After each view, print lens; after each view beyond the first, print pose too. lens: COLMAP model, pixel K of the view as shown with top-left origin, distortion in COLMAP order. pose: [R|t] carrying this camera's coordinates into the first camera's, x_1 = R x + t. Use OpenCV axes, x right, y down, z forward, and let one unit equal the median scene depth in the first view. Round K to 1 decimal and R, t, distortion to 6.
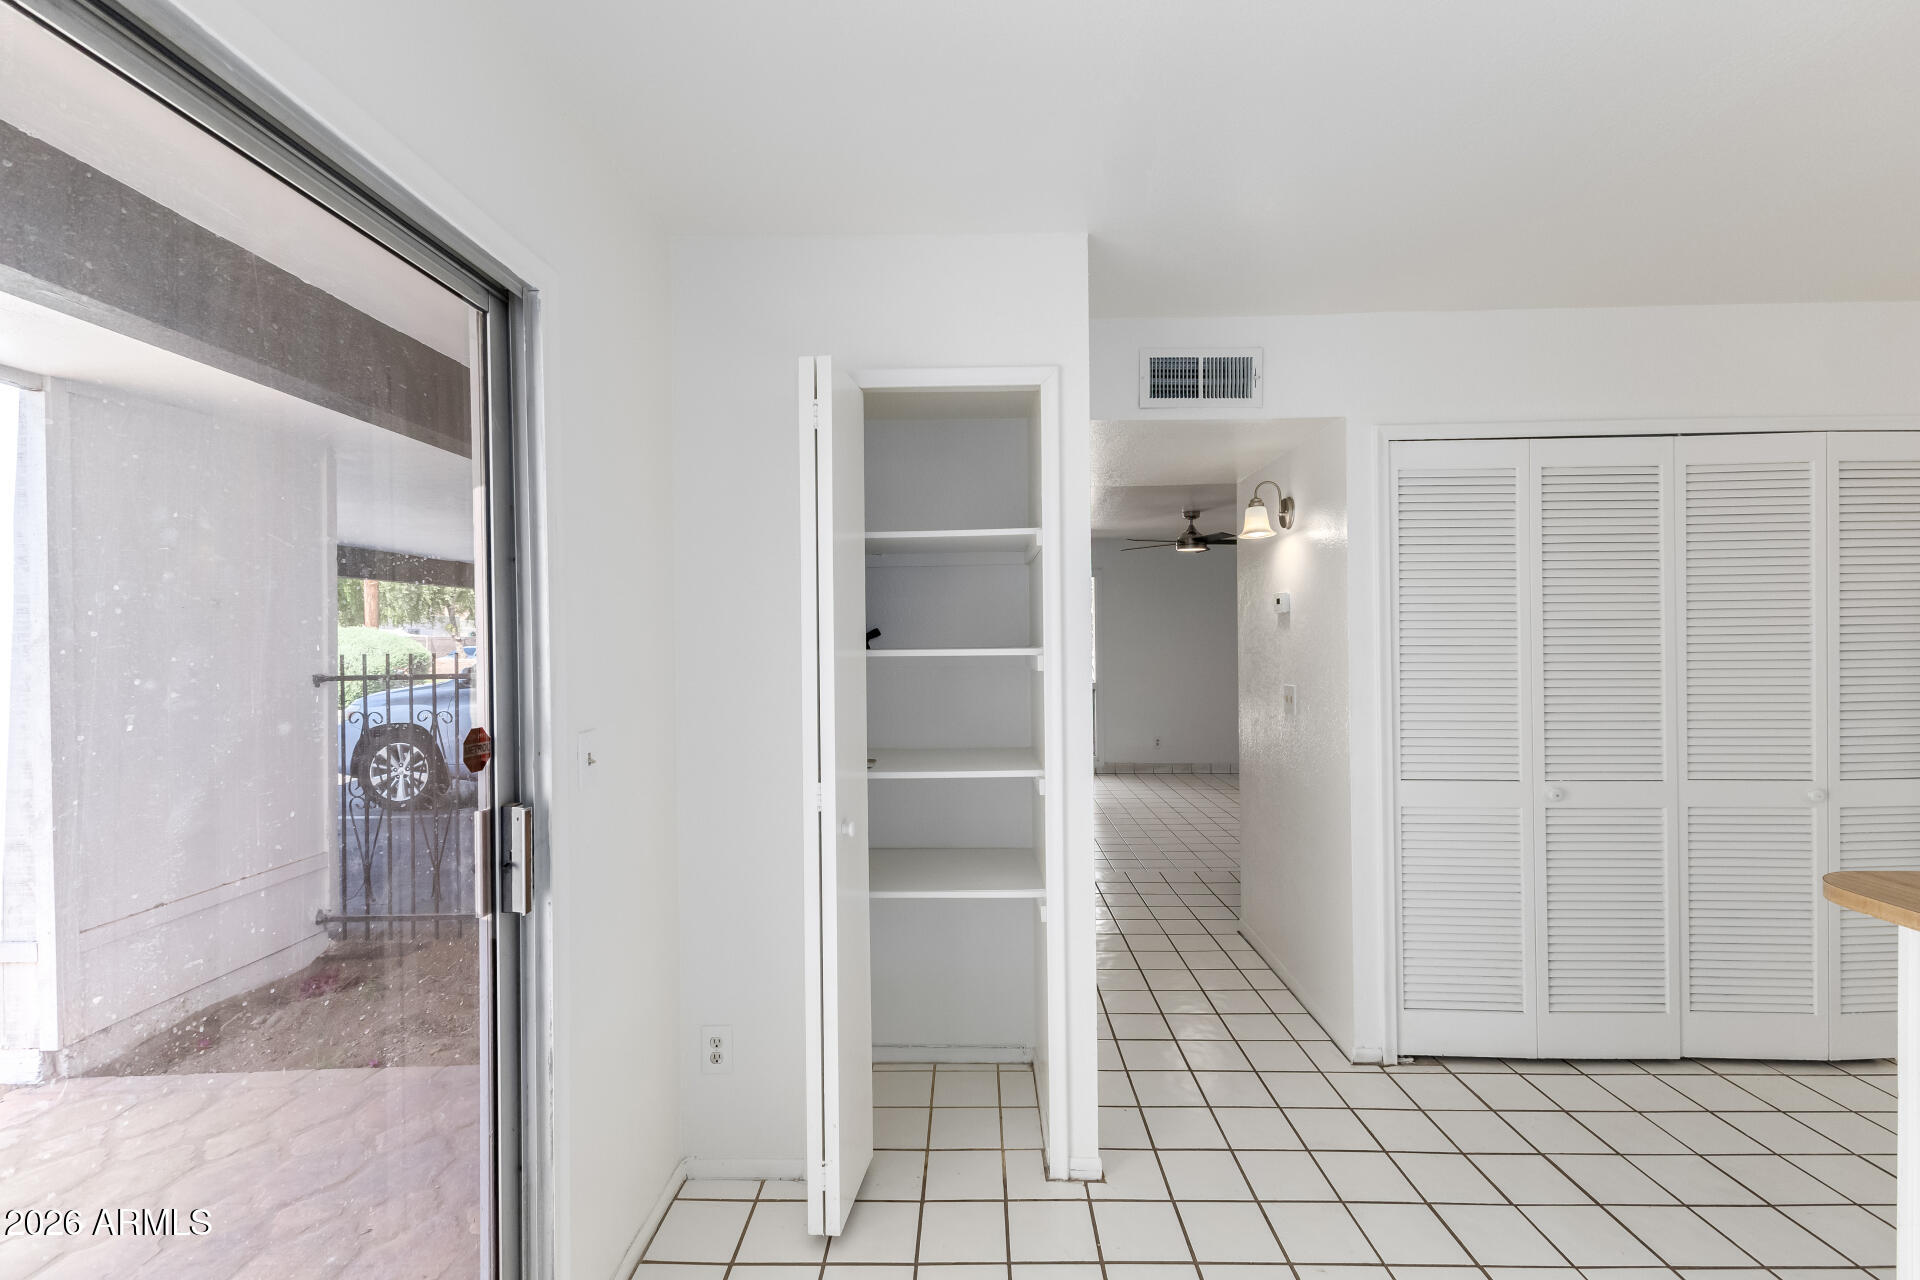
lens RADIAL K [[835.6, 0, 975.5], [0, 835.6, 643.6], [0, 0, 1]] dist [0.013912, -0.003913]
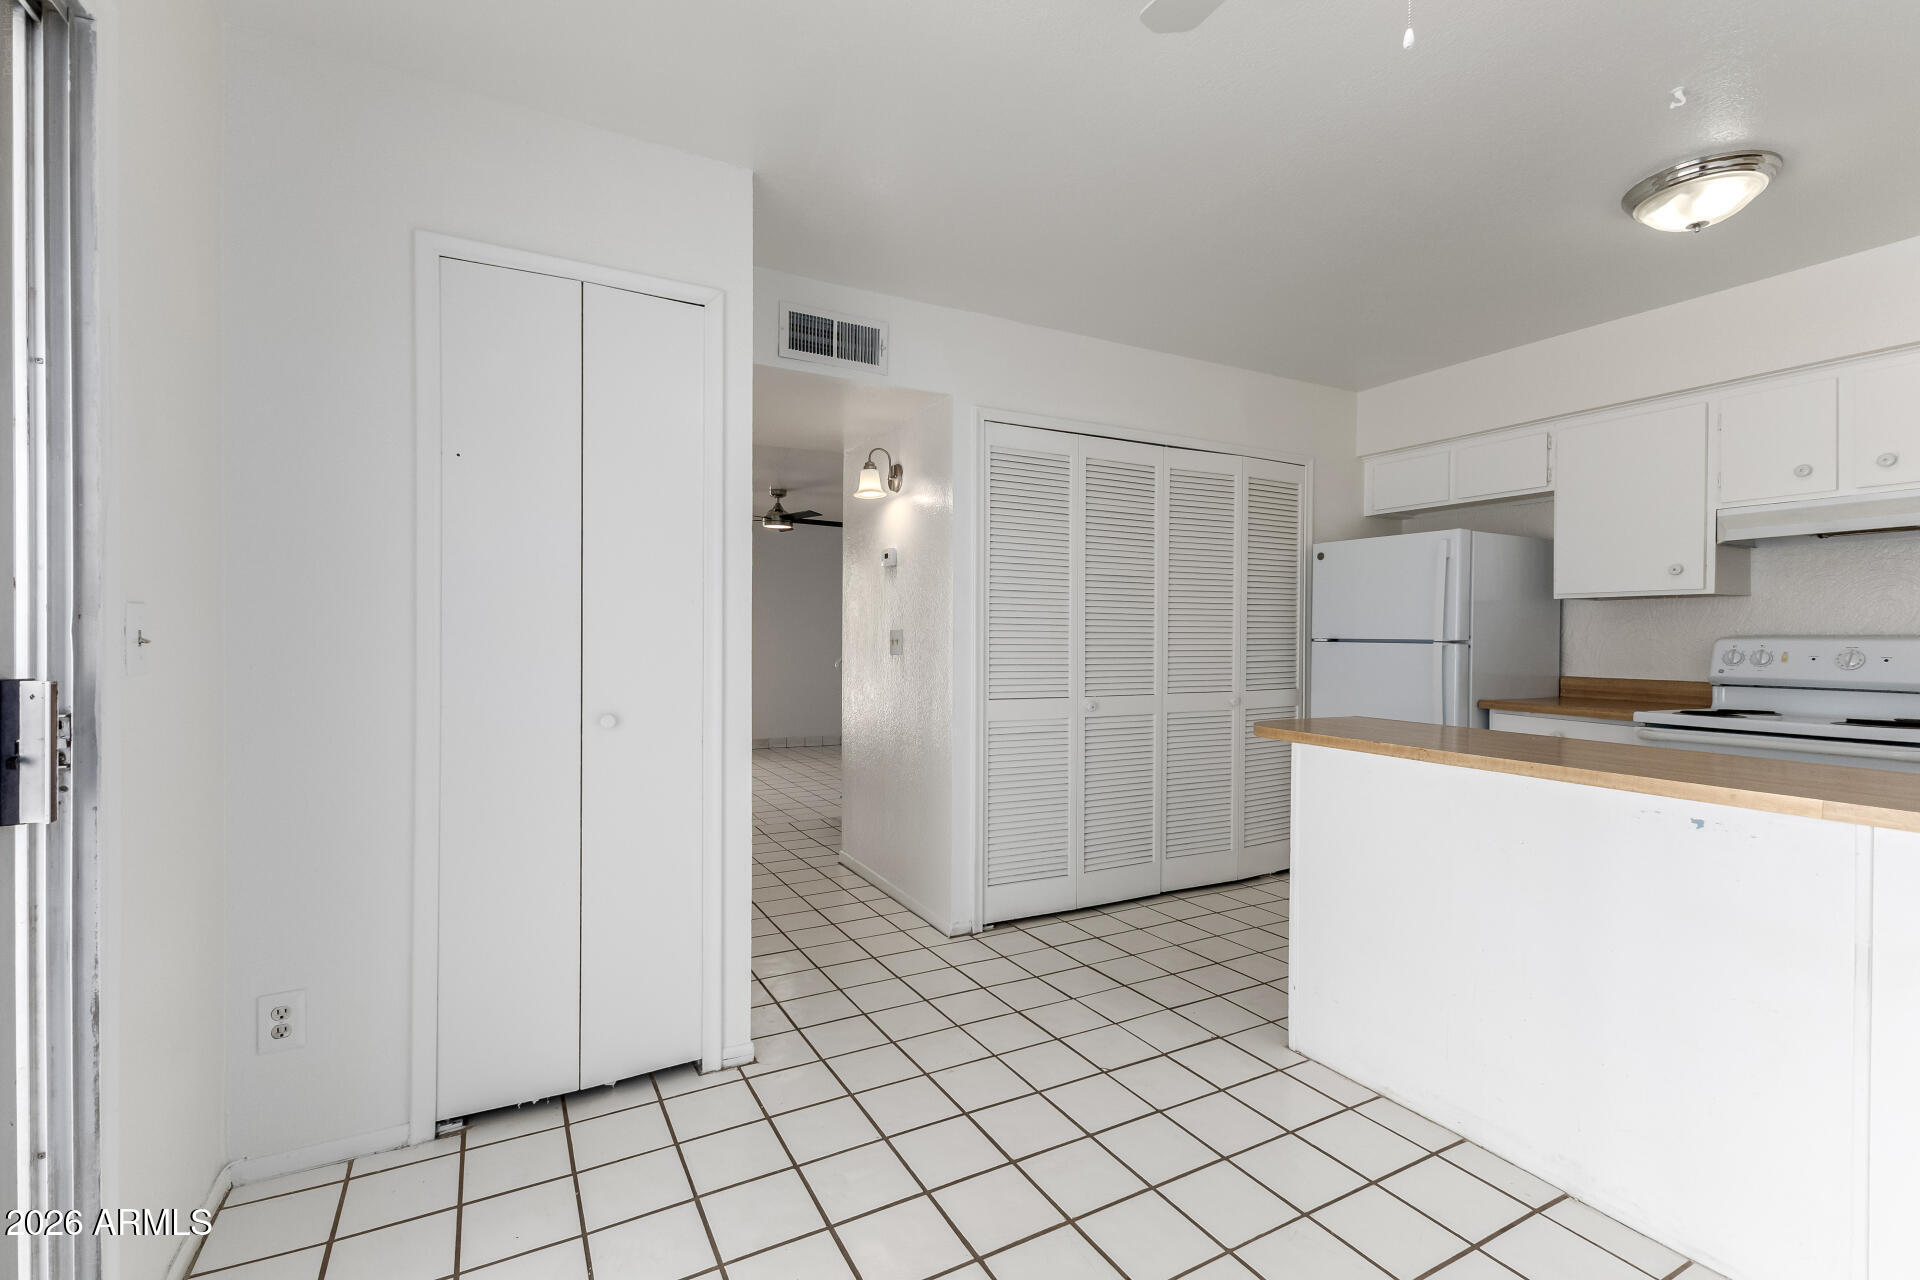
lens RADIAL K [[835.6, 0, 961.4], [0, 835.6, 637.8], [0, 0, 1]] dist [0.013912, -0.003913]
pose [[0.875151, 0.023962, 0.483256, -0.119662], [-0.021805, 0.999711, -0.010081, 0.090166], [-0.483358, -0.001715, 0.875421, -0.042596]]
